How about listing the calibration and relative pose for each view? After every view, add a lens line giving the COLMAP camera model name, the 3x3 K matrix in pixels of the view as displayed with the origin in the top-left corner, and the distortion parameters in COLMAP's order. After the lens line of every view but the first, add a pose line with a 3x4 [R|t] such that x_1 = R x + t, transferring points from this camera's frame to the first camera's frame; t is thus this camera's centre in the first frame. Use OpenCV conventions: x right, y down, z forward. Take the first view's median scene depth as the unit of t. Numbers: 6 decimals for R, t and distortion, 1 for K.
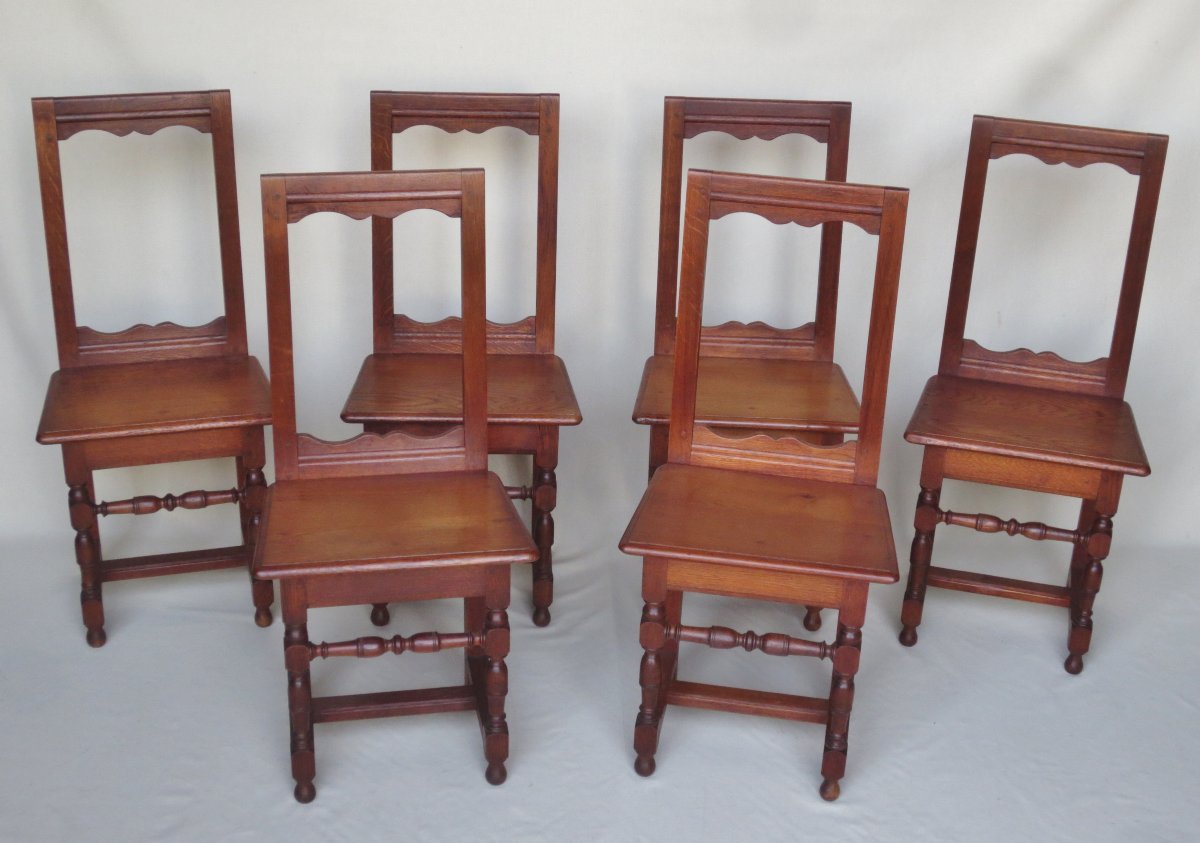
lens RADIAL K [[1608.6, 0, 600.0], [0, 1608.6, 421.5], [0, 0, 1]] dist [0.005315, 0.000946]
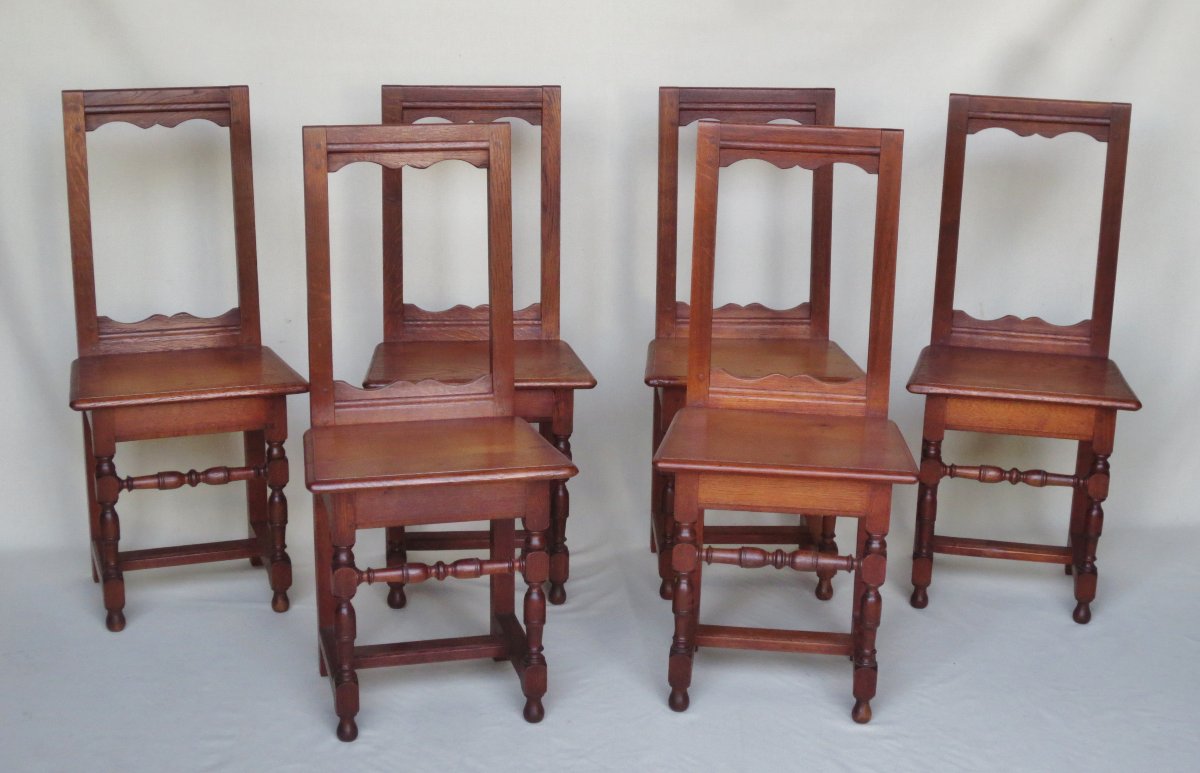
lens RADIAL K [[1767.7, 0, 600.0], [0, 1767.7, 386.5], [0, 0, 1]] dist [-0.006924, 0.007798]
pose [[0.997882, -0.031385, 0.056974, -0.073324], [0.039493, 0.988307, -0.147275, 0.166873], [-0.051686, 0.149213, 0.987453, -0.118937]]
